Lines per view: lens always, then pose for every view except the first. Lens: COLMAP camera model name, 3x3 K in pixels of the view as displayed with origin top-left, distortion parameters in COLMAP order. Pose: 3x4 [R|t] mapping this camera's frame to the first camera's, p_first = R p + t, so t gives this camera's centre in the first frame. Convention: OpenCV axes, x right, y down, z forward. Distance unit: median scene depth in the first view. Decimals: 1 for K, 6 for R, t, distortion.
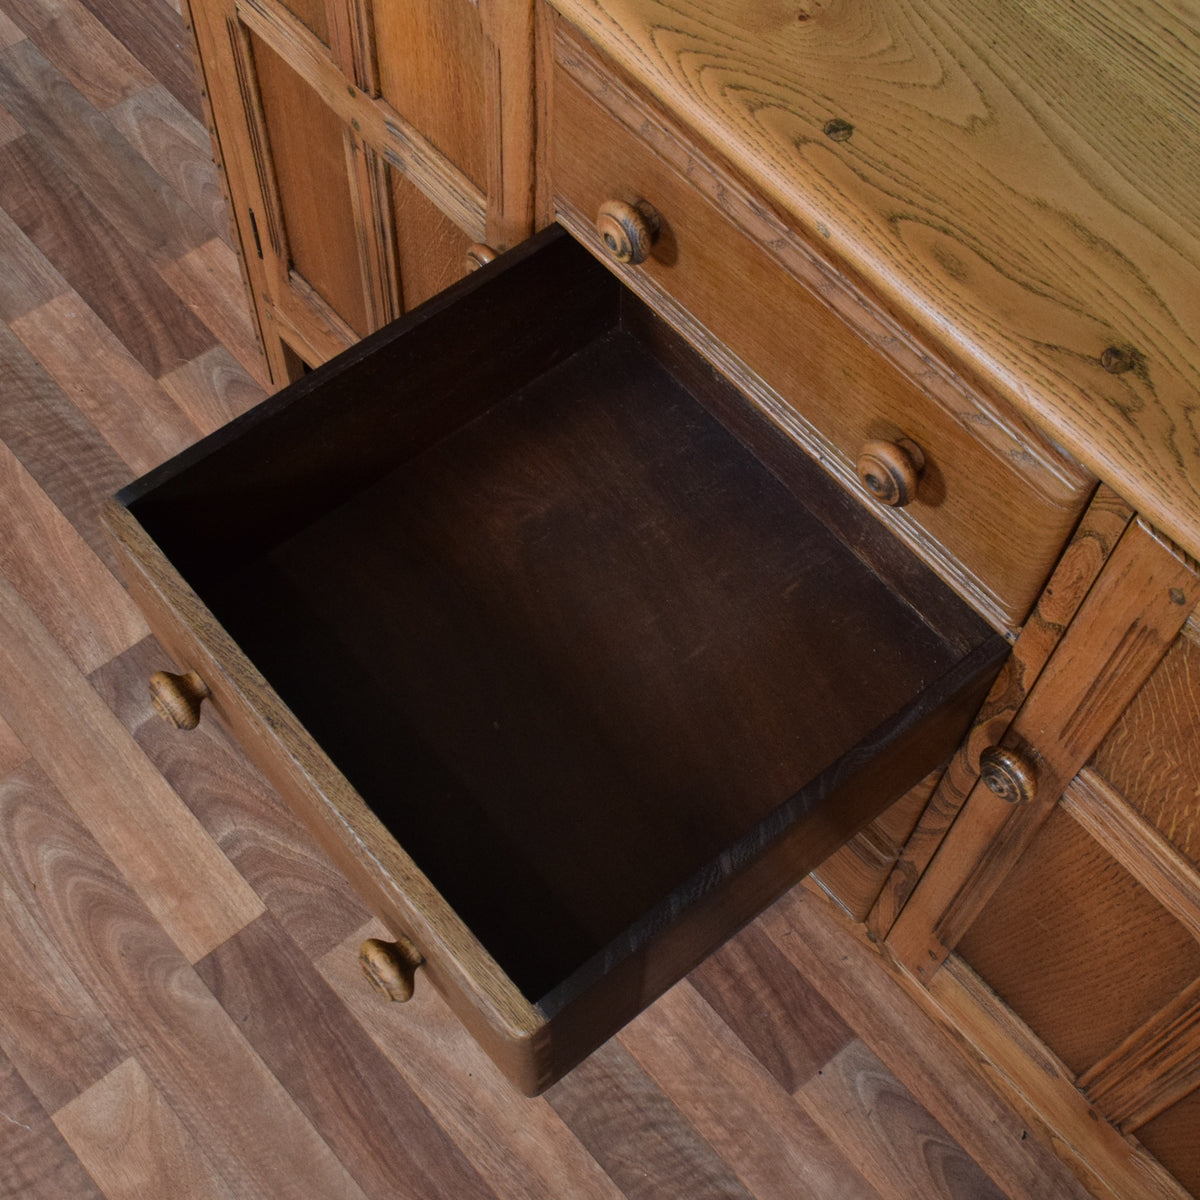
lens RADIAL K [[1697.8, 0, 600.0], [0, 1697.8, 600.0], [0, 0, 1]] dist [-0.032802, -0.012386]
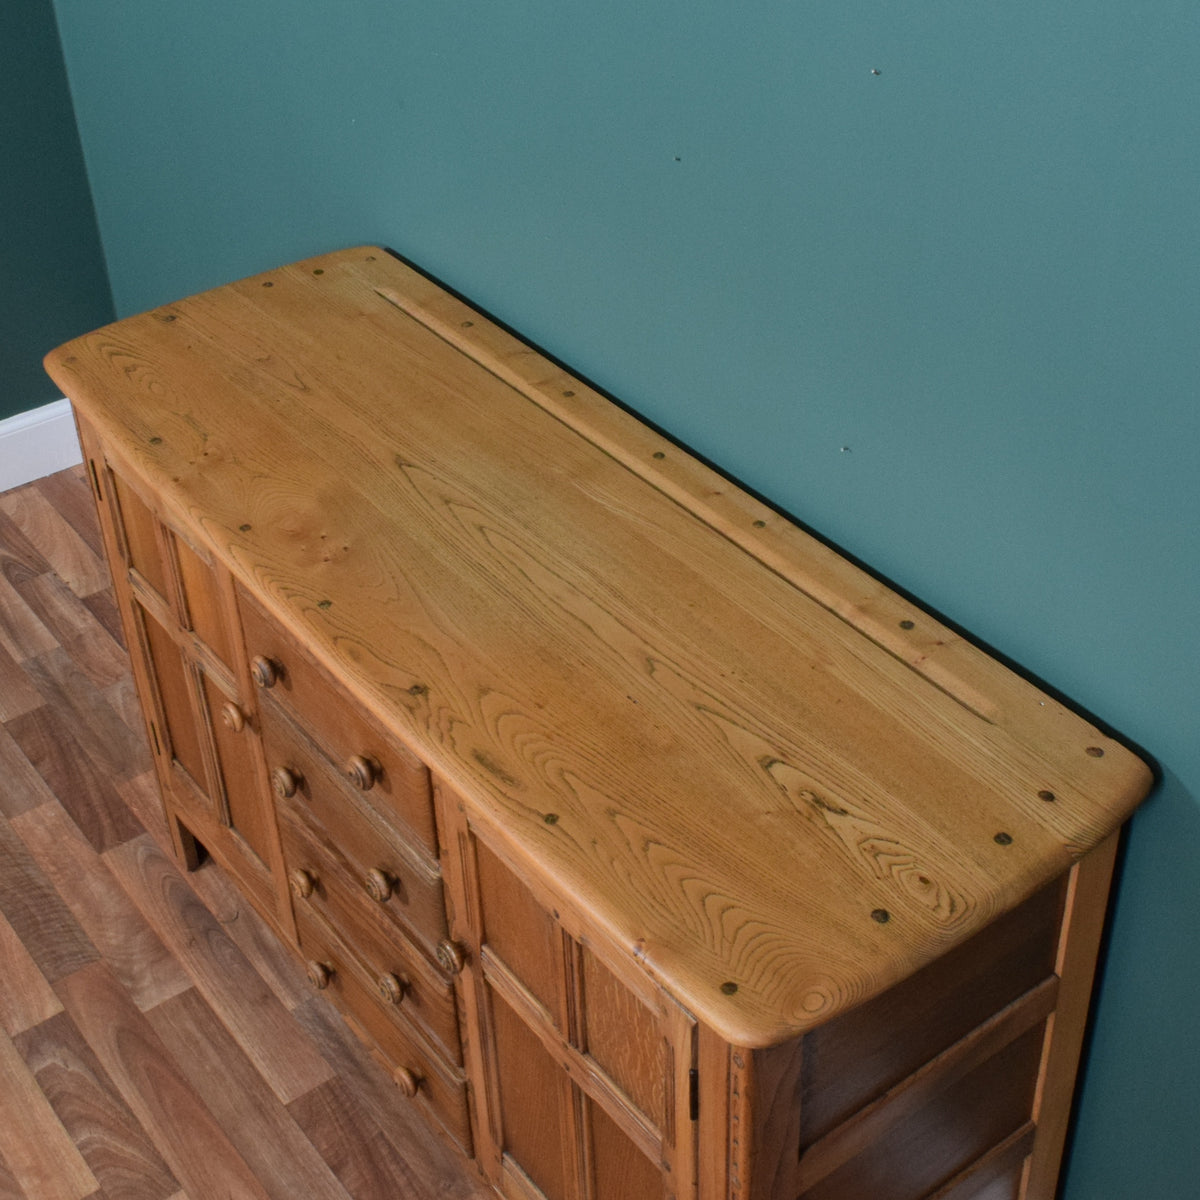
lens RADIAL K [[1854.3, 0, 600.8], [0, 1854.3, 446.0], [0, 0, 1]] dist [0.006057, -0.050532]
pose [[0.994943, -0.030108, -0.095818, 0.372021], [-0.018015, 0.885045, -0.465156, 0.329780], [0.098808, 0.464530, 0.880028, -0.592859]]
